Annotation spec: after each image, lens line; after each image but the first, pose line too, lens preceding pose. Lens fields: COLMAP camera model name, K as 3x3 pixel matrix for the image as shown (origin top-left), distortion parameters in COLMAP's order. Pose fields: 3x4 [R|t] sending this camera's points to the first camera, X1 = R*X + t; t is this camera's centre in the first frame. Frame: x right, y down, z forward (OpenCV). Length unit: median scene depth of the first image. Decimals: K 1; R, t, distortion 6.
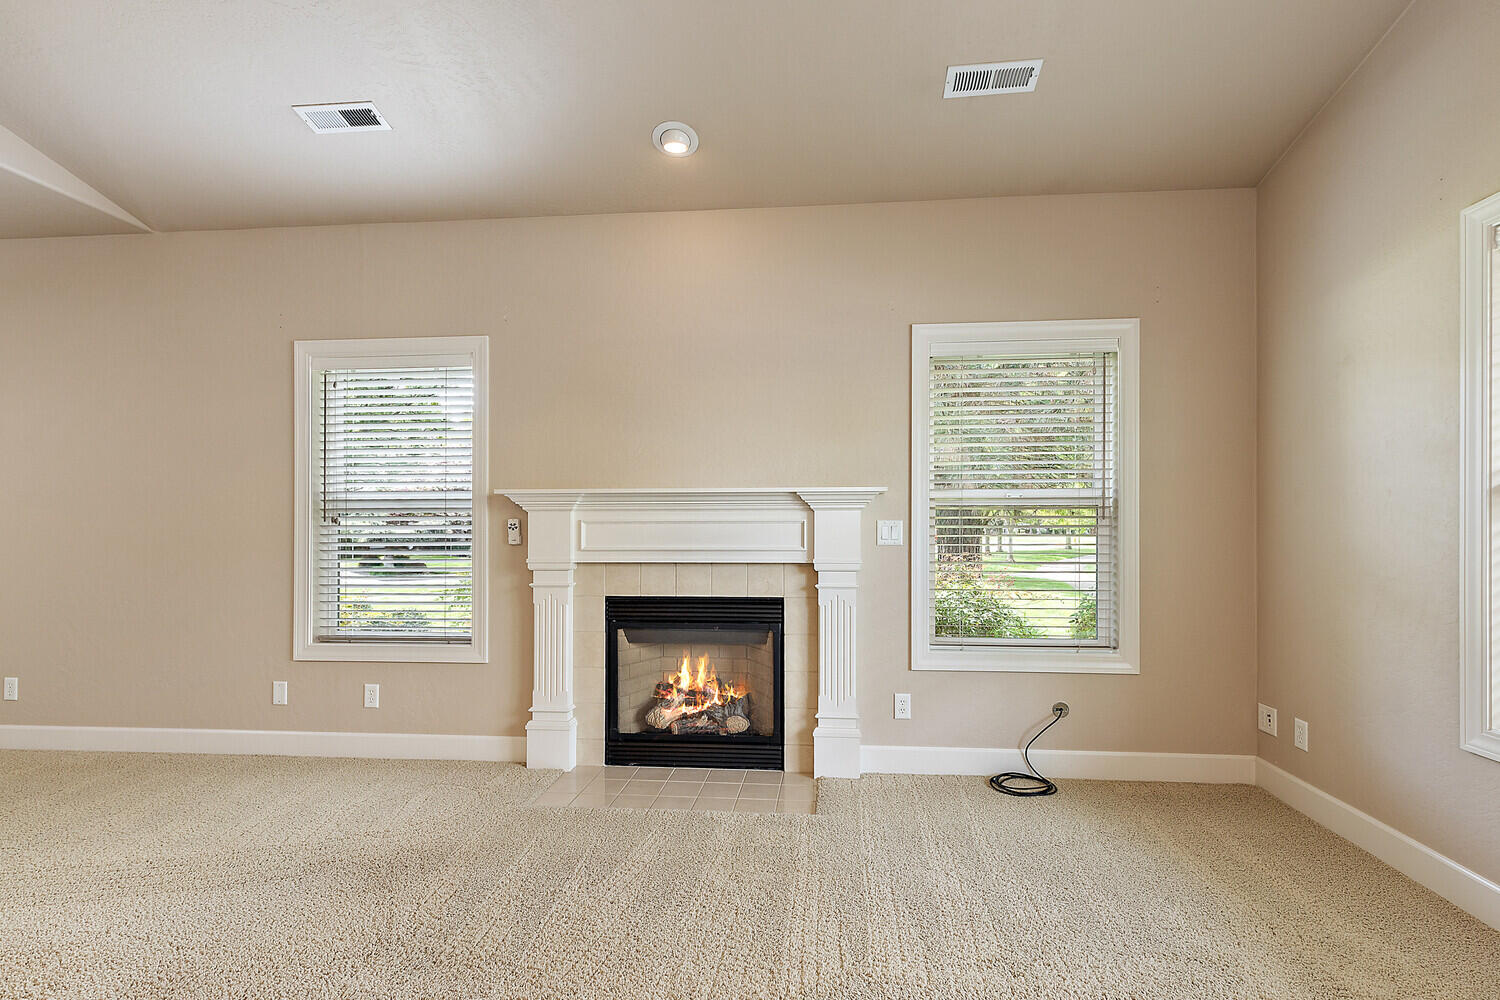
lens RADIAL K [[689.7, 0, 752.2], [0, 689.7, 521.5], [0, 0, 1]] dist [0.007660, -0.000405]
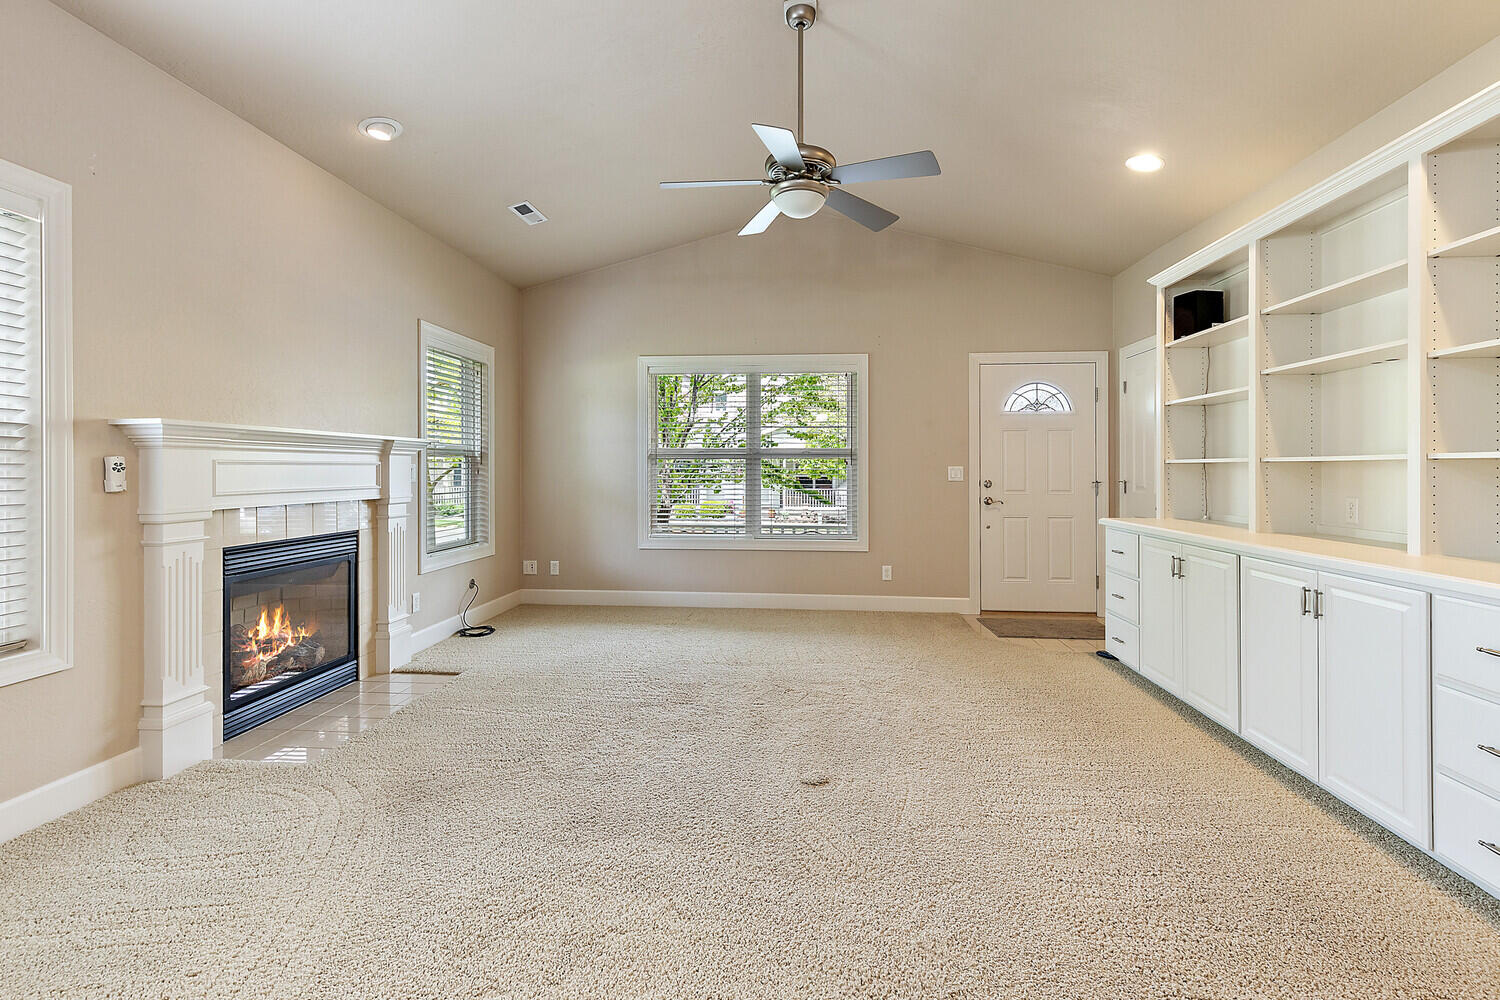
lens RADIAL K [[689.7, 0, 742.1], [0, 689.7, 469.8], [0, 0, 1]] dist [0.007660, -0.000405]
pose [[0.005765, 0.003030, 0.999979, -1.103219], [-0.003336, 0.999990, -0.003010, 0.010633], [-0.999978, -0.003318, 0.005776, 0.349330]]
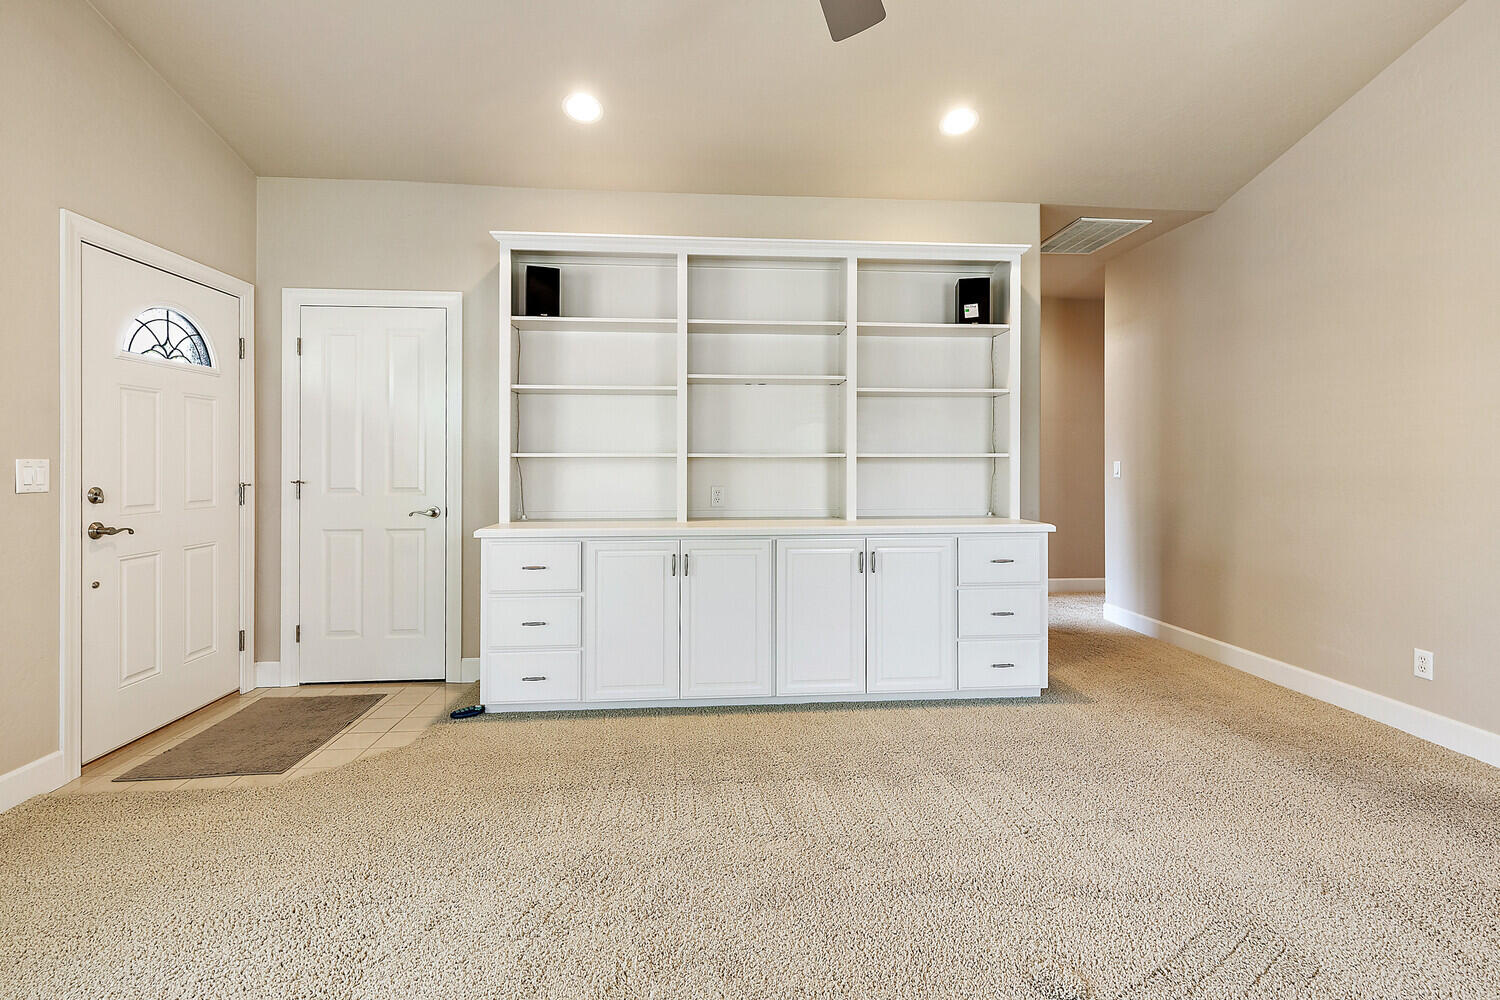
lens RADIAL K [[689.7, 0, 760.1], [0, 689.7, 469.4], [0, 0, 1]] dist [0.007660, -0.000405]
pose [[-0.983907, 0.006382, -0.178568, -0.049016], [0.005437, 0.999969, 0.005781, 0.006970], [0.178599, 0.004717, -0.983911, 0.693958]]
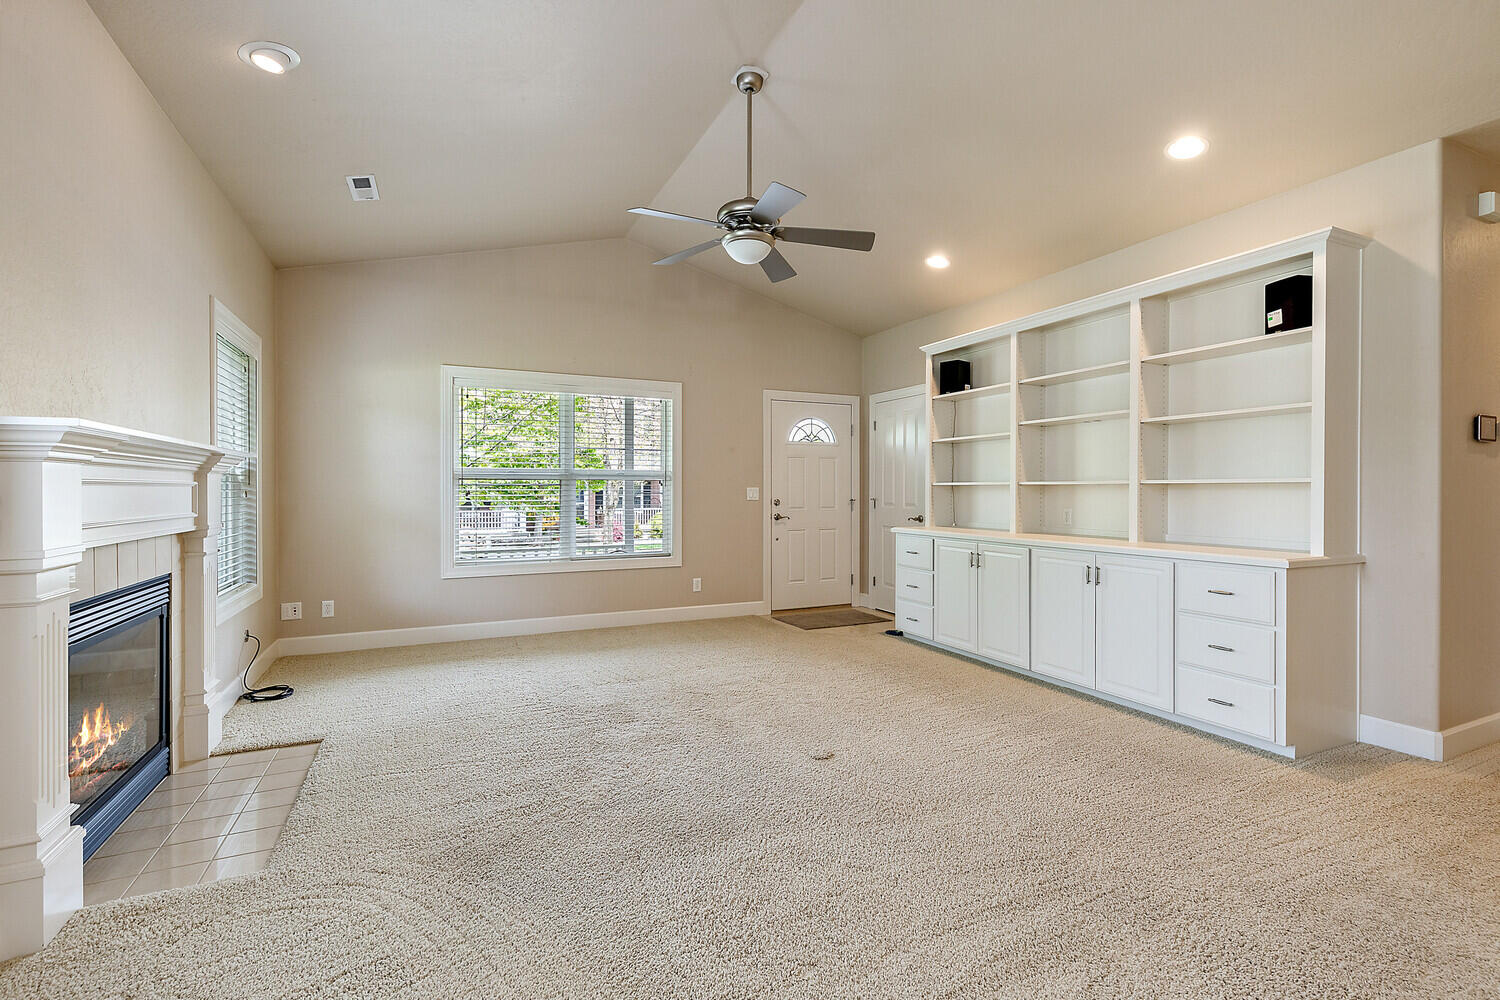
lens RADIAL K [[689.7, 0, 753.3], [0, 689.7, 492.9], [0, 0, 1]] dist [0.007660, -0.000405]
pose [[-0.512311, -0.000584, 0.858800, -1.062851], [-0.000105, 1.000000, 0.000618, 0.009823], [-0.858800, 0.000226, -0.512311, 0.815271]]
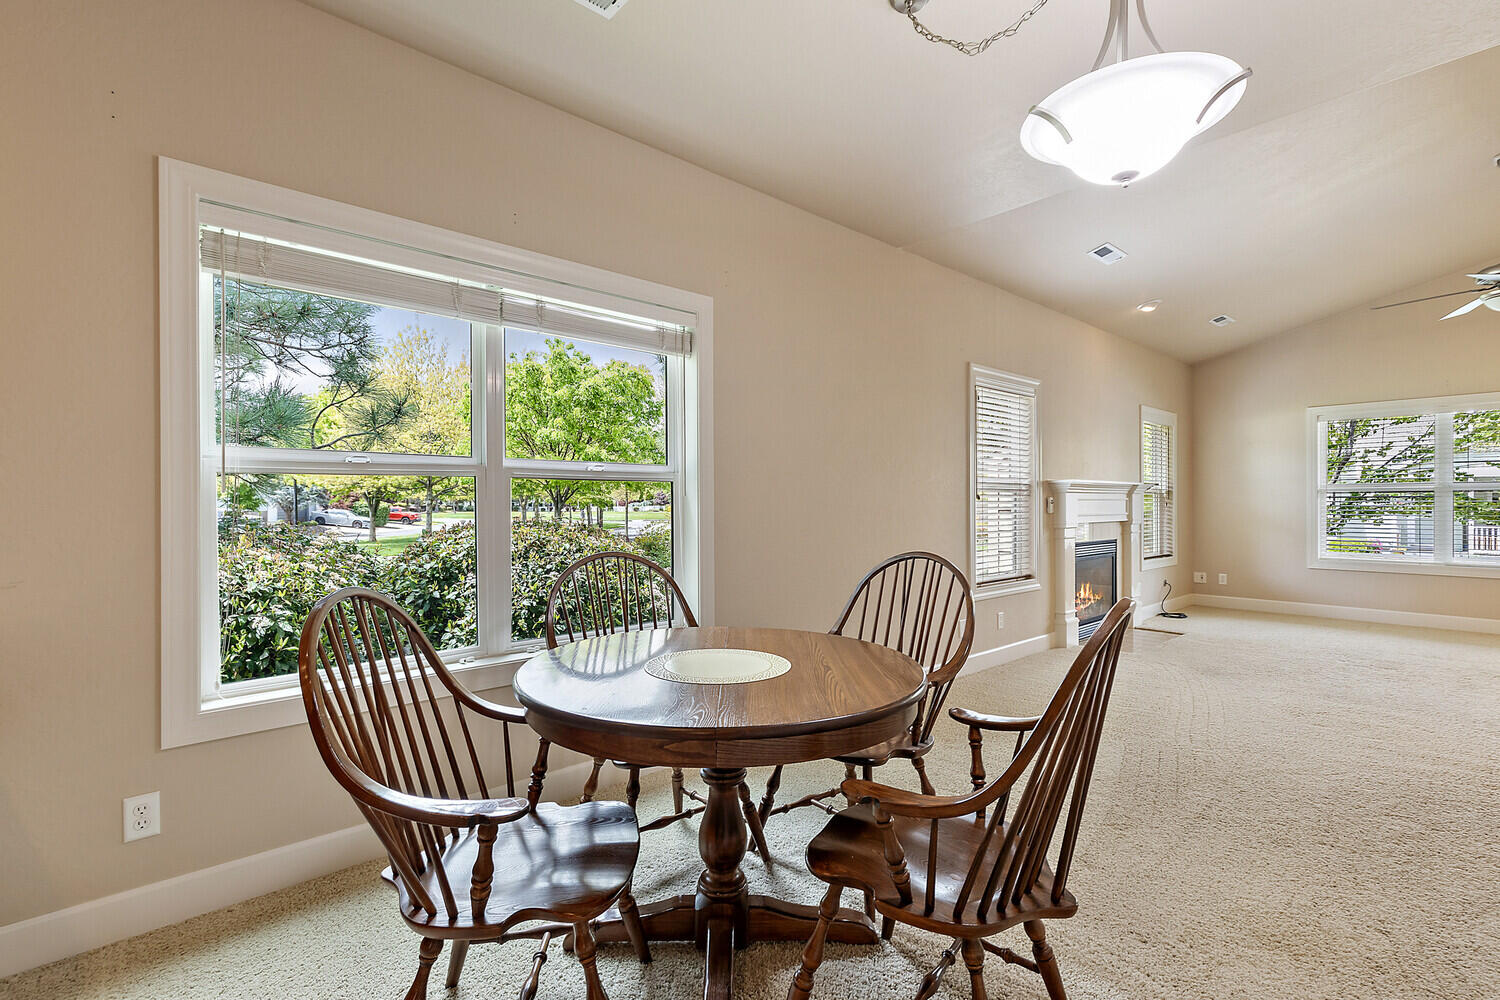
lens RADIAL K [[689.7, 0, 742.8], [0, 689.7, 502.2], [0, 0, 1]] dist [0.007660, -0.000405]
pose [[0.679989, 0.002367, 0.733218, -2.071810], [0.000177, 0.999994, -0.003392, 0.013750], [-0.733222, 0.002436, 0.679985, 0.449589]]
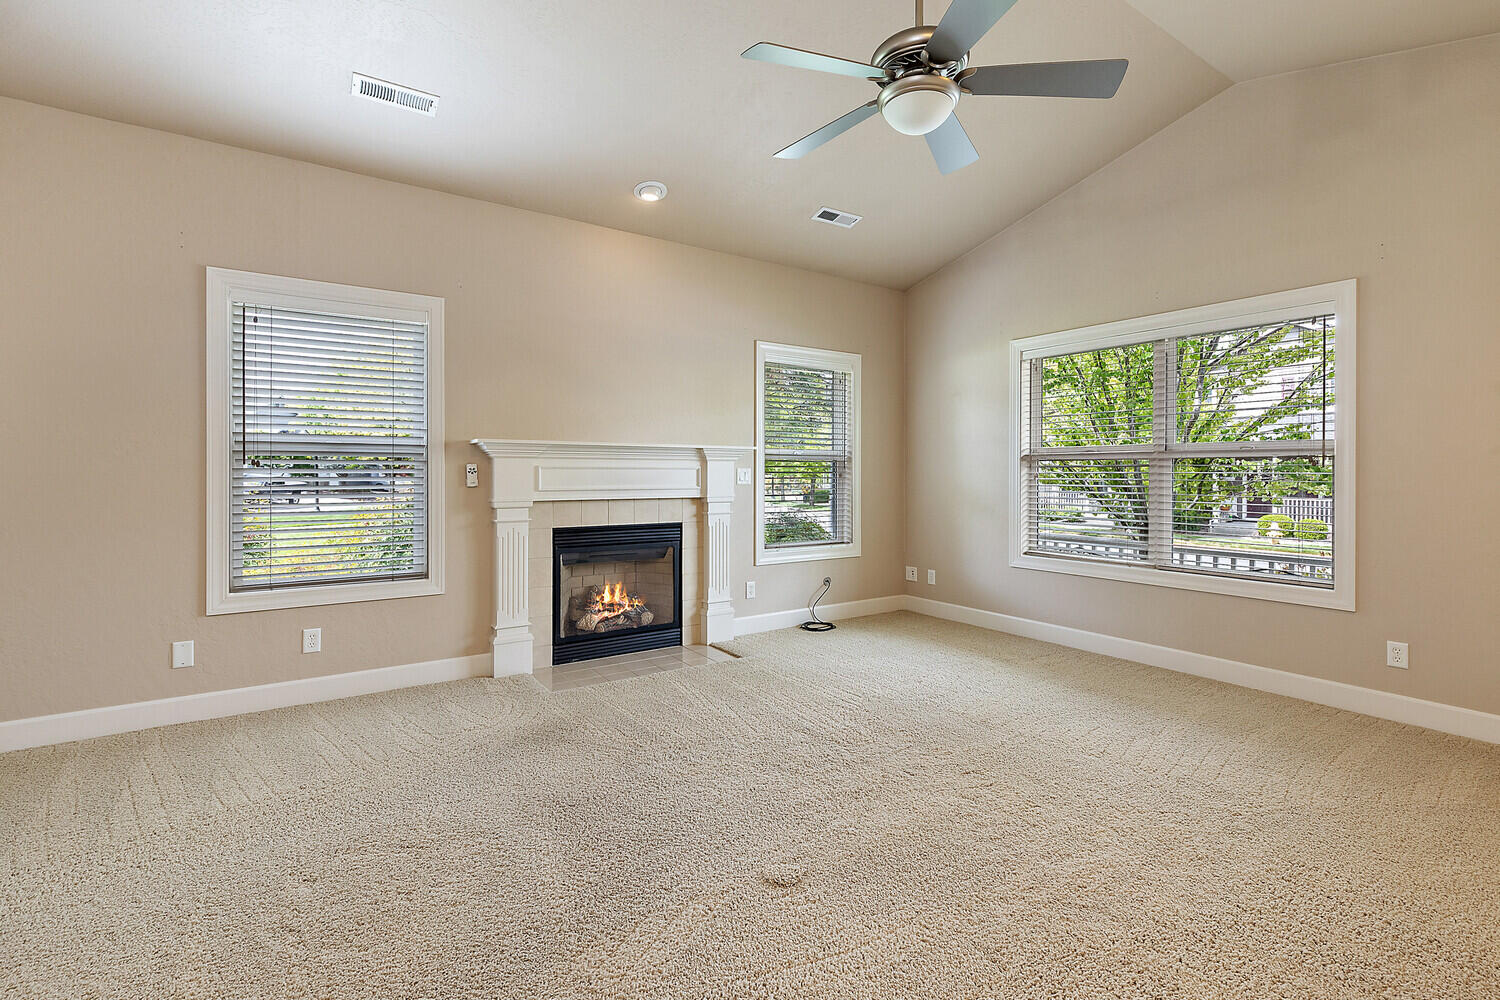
lens RADIAL K [[689.7, 0, 751.5], [0, 689.7, 474.0], [0, 0, 1]] dist [0.007660, -0.000405]
pose [[0.773181, 0.003327, 0.634177, -0.732829], [-0.006810, 0.999972, 0.003057, 0.006107], [-0.634149, -0.006683, 0.773182, -0.174793]]
